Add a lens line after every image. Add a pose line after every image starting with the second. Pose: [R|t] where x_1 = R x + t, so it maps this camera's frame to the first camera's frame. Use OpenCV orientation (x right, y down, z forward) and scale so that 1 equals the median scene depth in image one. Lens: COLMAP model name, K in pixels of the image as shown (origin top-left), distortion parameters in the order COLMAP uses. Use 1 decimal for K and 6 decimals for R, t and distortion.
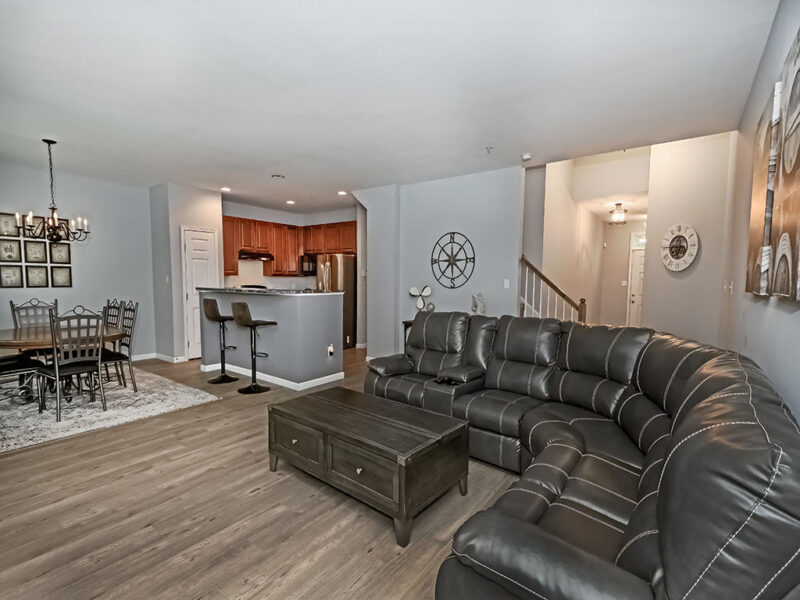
lens RADIAL K [[375.8, 0, 403.4], [0, 375.8, 291.0], [0, 0, 1]] dist [0.001478, -0.000400]
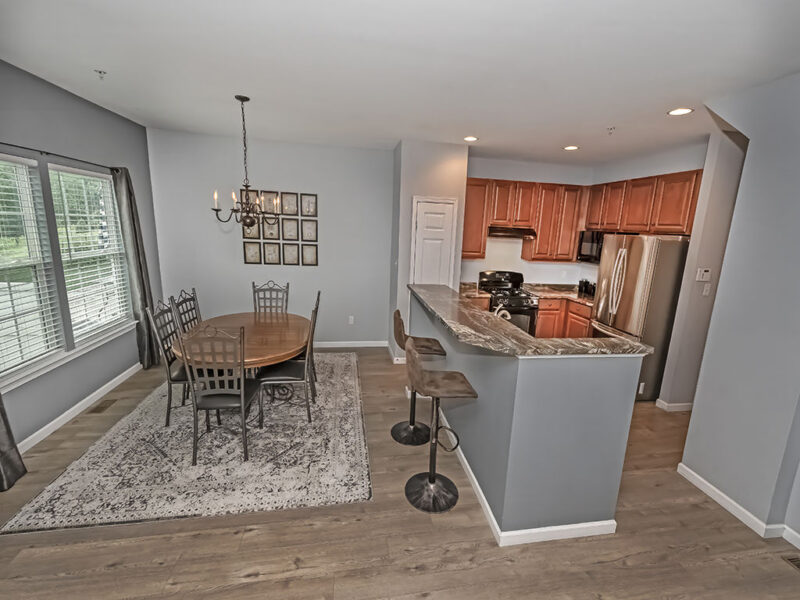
lens RADIAL K [[349.2, 0, 408.6], [0, 349.2, 295.2], [0, 0, 1]] dist [0.012438, -0.000226]
pose [[0.726448, 0.156230, -0.669228, -0.082315], [-0.062366, 0.984785, 0.162199, -0.087993], [0.684386, -0.076092, 0.725138, 0.452710]]
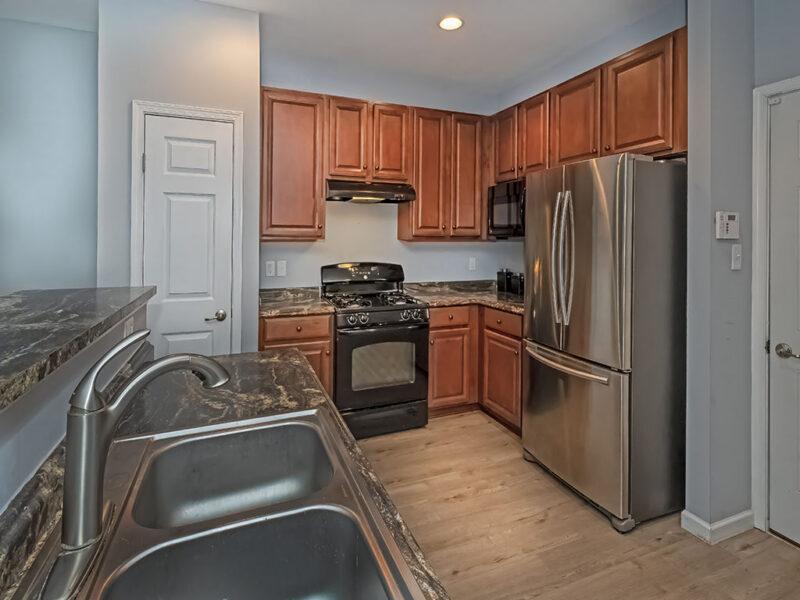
lens RADIAL K [[412.1, 0, 400.1], [0, 412.1, 252.6], [0, 0, 1]] dist [0.001716, 0.000341]
pose [[0.853376, 0.009543, -0.521208, -0.172140], [-0.011861, 0.999929, -0.001113, -0.033237], [0.521160, 0.007131, 0.853429, 0.798798]]
